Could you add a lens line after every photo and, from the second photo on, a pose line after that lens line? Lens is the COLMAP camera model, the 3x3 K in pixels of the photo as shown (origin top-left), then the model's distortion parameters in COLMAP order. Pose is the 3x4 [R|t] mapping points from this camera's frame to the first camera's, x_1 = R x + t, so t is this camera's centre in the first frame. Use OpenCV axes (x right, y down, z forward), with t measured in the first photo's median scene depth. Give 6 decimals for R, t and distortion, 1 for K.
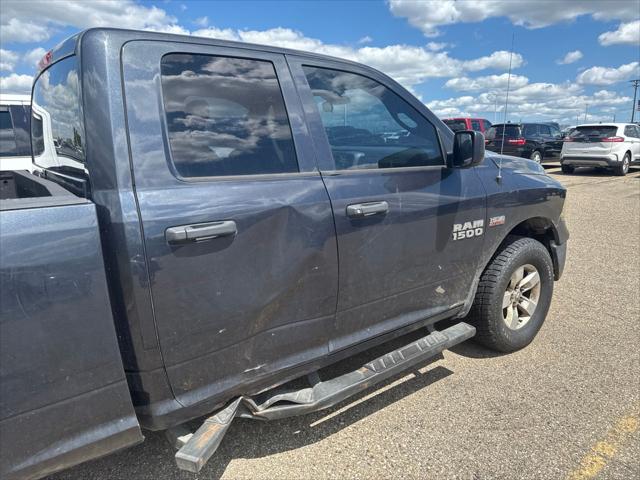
lens RADIAL K [[454.0, 0, 321.9], [0, 454.0, 242.5], [0, 0, 1]] dist [0.036160, -0.033731]
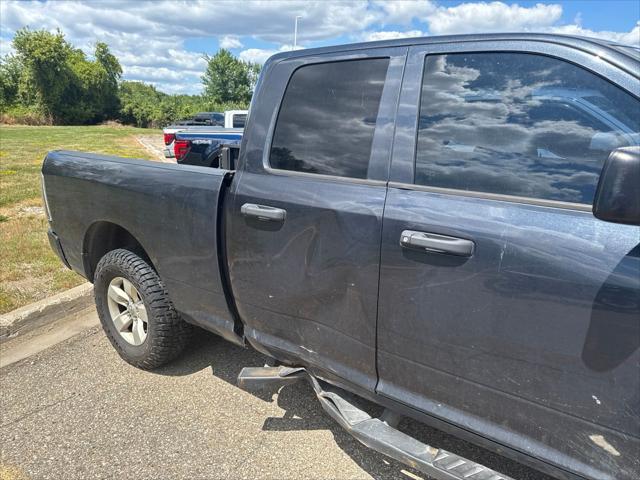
lens RADIAL K [[454.0, 0, 324.1], [0, 454.0, 243.2], [0, 0, 1]] dist [0.036160, -0.033731]
pose [[0.262057, 0.261304, -0.929003, 0.573907], [-0.234046, 0.951115, 0.201502, -0.139848], [0.936242, 0.164624, 0.310404, 0.465038]]
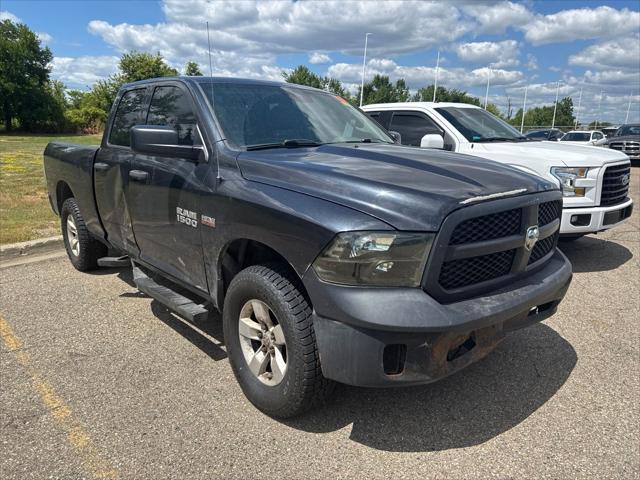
lens RADIAL K [[454.0, 0, 318.7], [0, 454.0, 239.6], [0, 0, 1]] dist [0.036160, -0.033731]
pose [[0.075367, 0.239315, -0.968012, 1.334861], [-0.243349, 0.945836, 0.214886, -0.271905], [0.967006, 0.219370, 0.129522, 1.111558]]
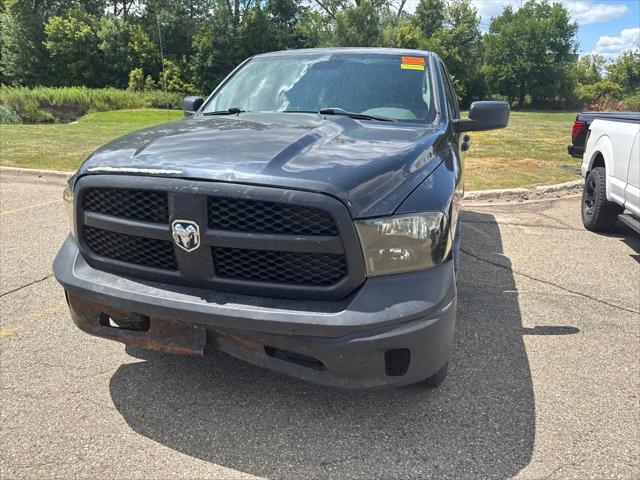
lens RADIAL K [[454.0, 0, 323.4], [0, 454.0, 244.7], [0, 0, 1]] dist [0.036160, -0.033731]
pose [[-0.816516, 0.168611, -0.552152, 0.762924], [-0.144808, 0.866012, 0.478595, -0.516478], [0.558867, 0.470737, -0.682697, 2.144304]]
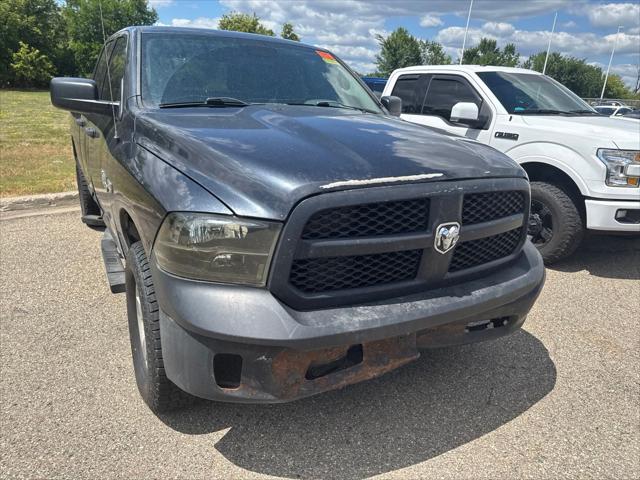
lens RADIAL K [[454.0, 0, 325.1], [0, 454.0, 241.8], [0, 0, 1]] dist [0.036160, -0.033731]
pose [[-0.120995, 0.306553, -0.944132, 1.188253], [-0.274148, 0.903808, 0.328593, -0.348715], [0.954046, 0.298590, -0.025315, 1.444721]]
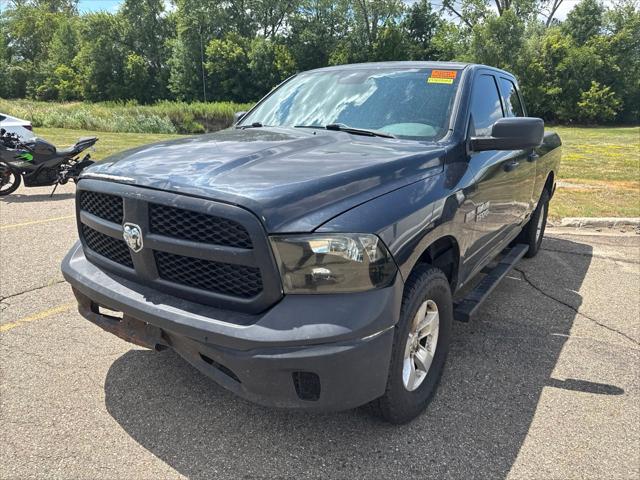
lens RADIAL K [[454.0, 0, 317.1], [0, 454.0, 243.9], [0, 0, 1]] dist [0.036160, -0.033731]
pose [[-0.948850, 0.075933, -0.306461, 0.510629], [-0.087351, 0.869626, 0.485922, -0.549197], [0.303404, 0.487837, -0.818512, 2.257497]]
